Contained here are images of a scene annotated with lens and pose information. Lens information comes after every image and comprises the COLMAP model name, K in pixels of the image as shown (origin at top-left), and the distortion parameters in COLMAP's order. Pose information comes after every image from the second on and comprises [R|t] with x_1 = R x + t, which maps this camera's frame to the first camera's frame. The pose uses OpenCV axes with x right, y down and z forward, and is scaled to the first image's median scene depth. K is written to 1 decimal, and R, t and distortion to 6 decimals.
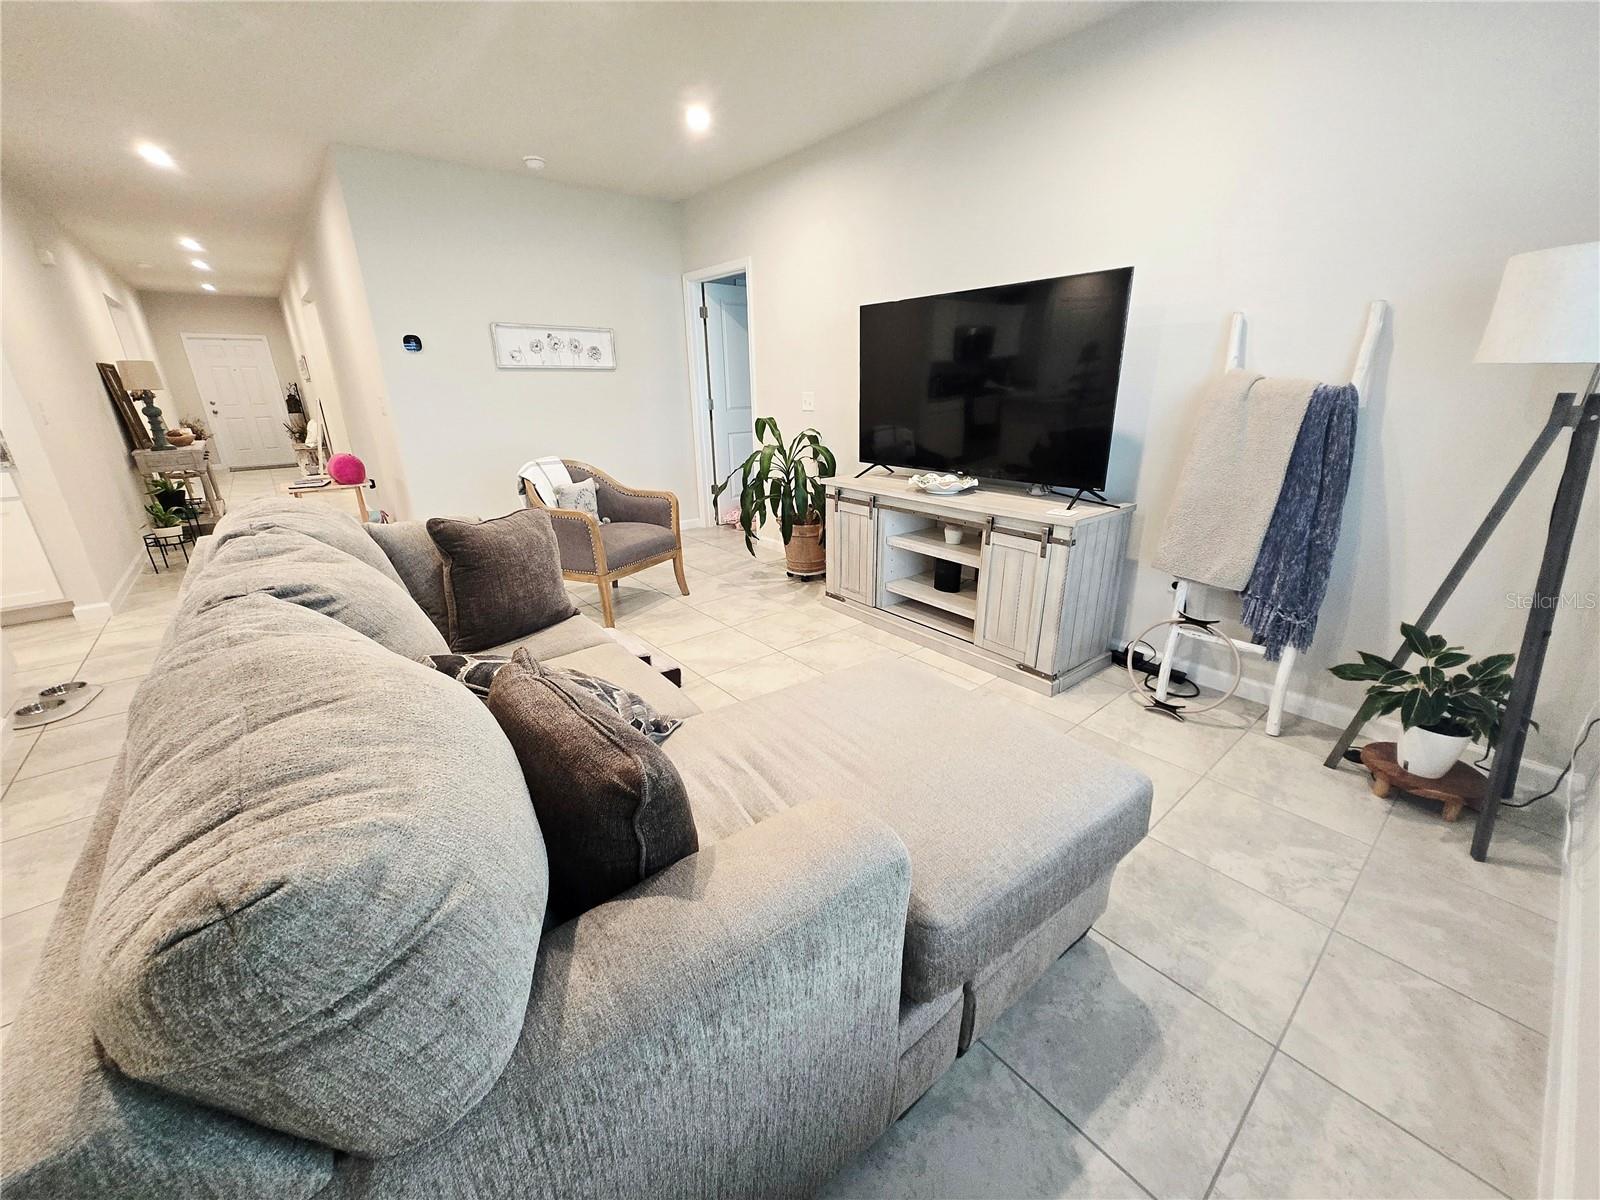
lens RADIAL K [[624.2, 0, 800.0], [0, 624.2, 600.0], [0, 0, 1]] dist [0.000616, 0.000154]
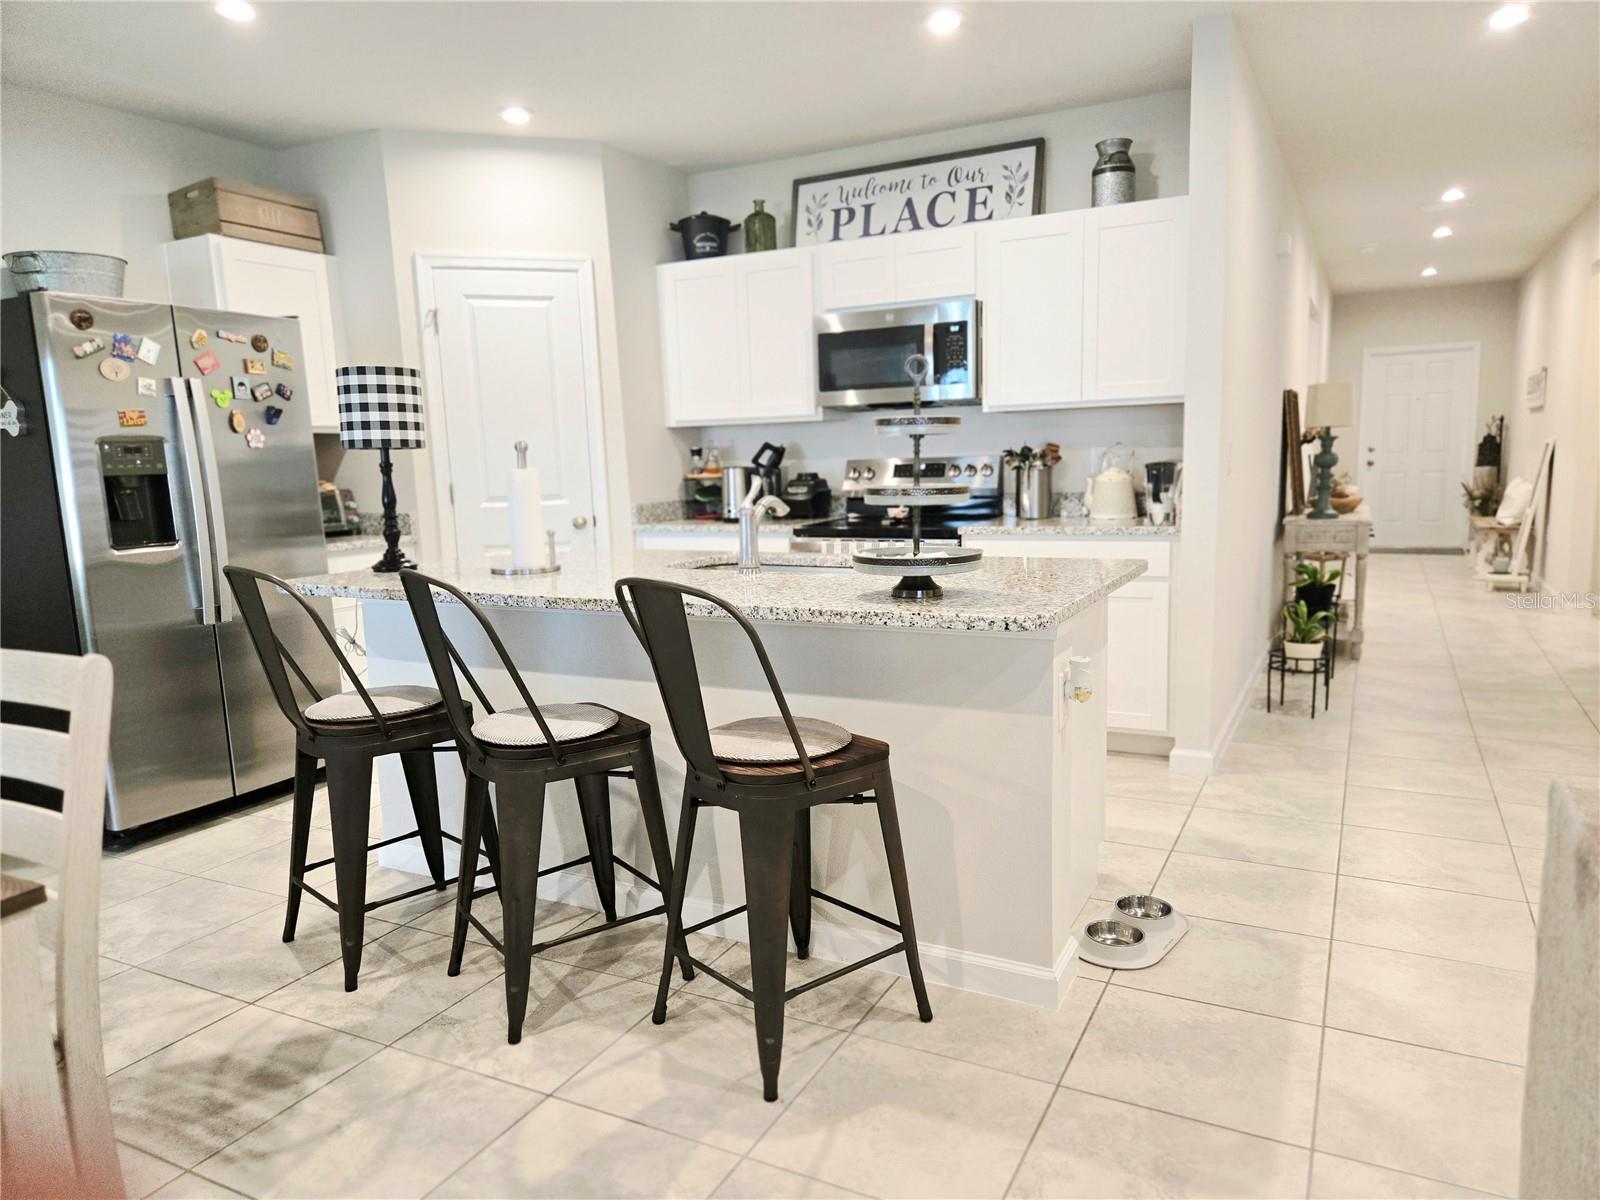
lens RADIAL K [[1061.4, 0, 804.0], [0, 1061.4, 647.5], [0, 0, 1]] dist [0.061074, -0.053825]
pose [[0.379458, 0.170773, -0.909312, -0.196442], [-0.284256, 0.956801, 0.061072, -0.030061], [0.880460, 0.235303, 0.411609, 0.111612]]
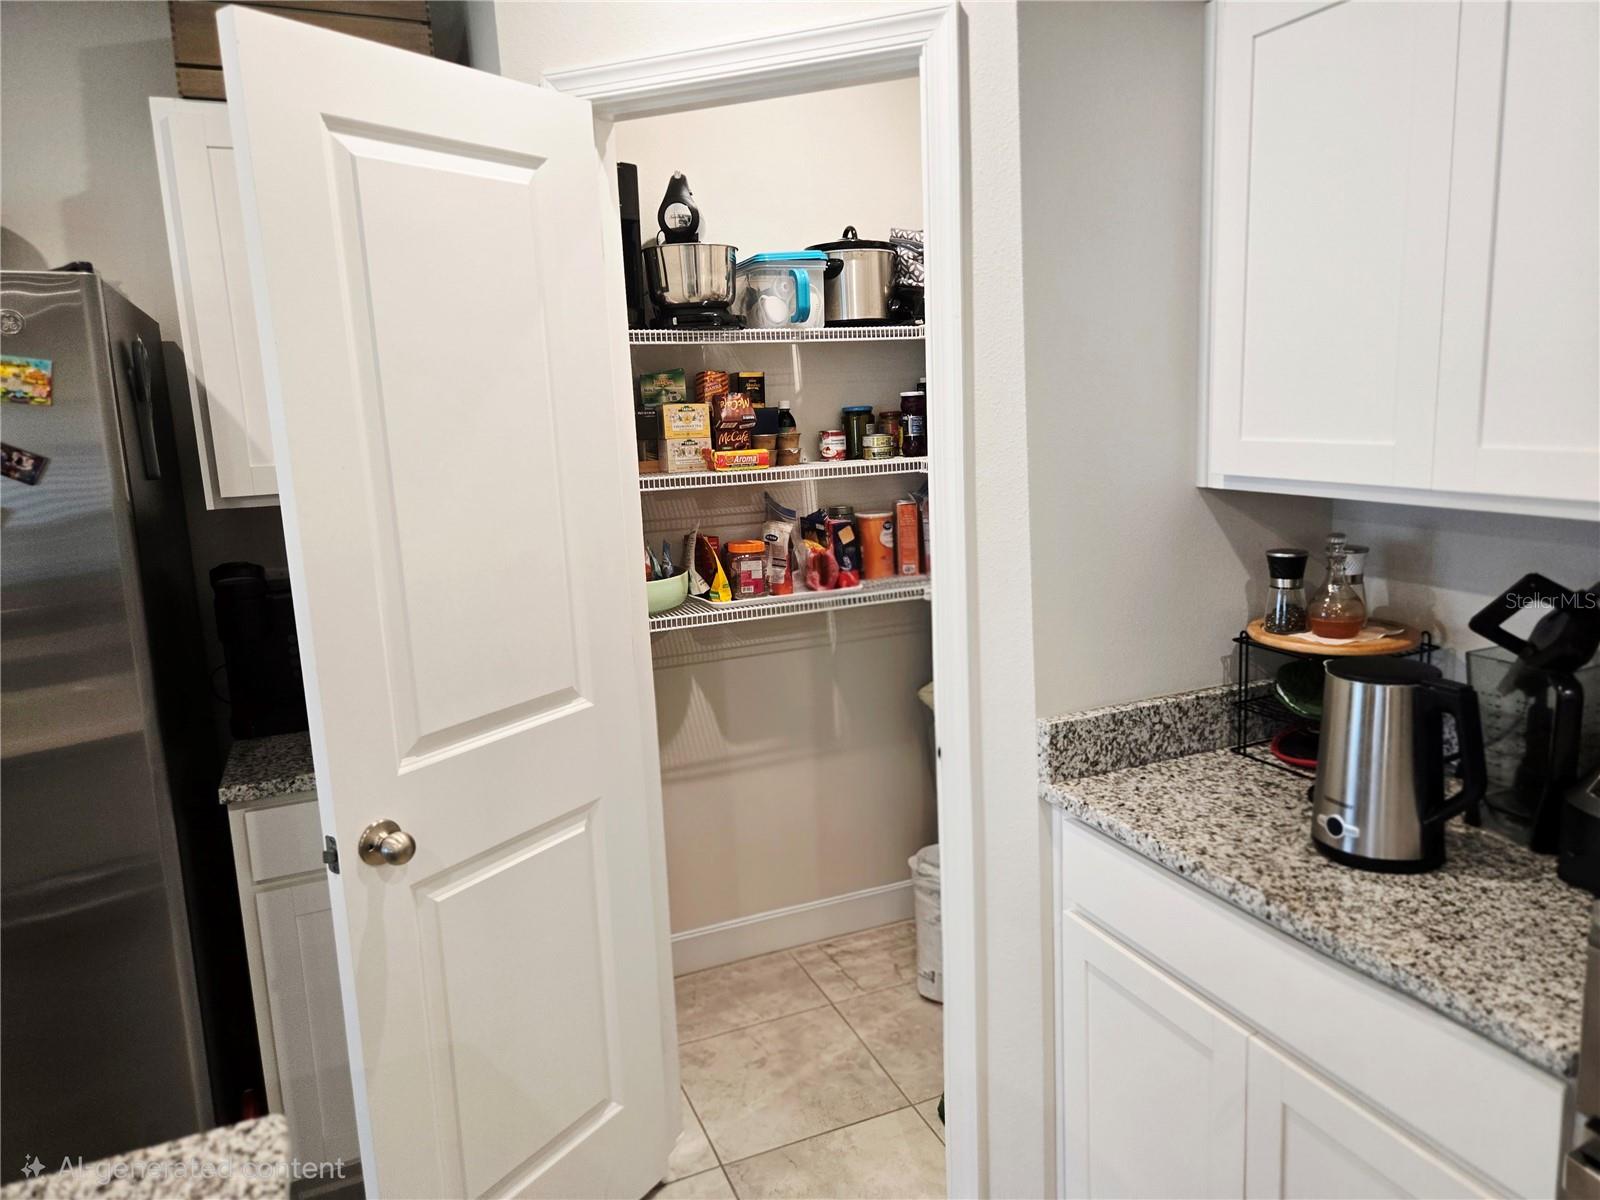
lens RADIAL K [[1084.2, 0, 800.0], [0, 1084.2, 600.0], [0, 0, 1]] dist [-0.031853, -0.000784]
pose [[-0.289436, 0.194266, -0.937277, -0.798450], [-0.285807, 0.916981, 0.278318, -0.151414], [0.913532, 0.348435, -0.209884, 0.320006]]
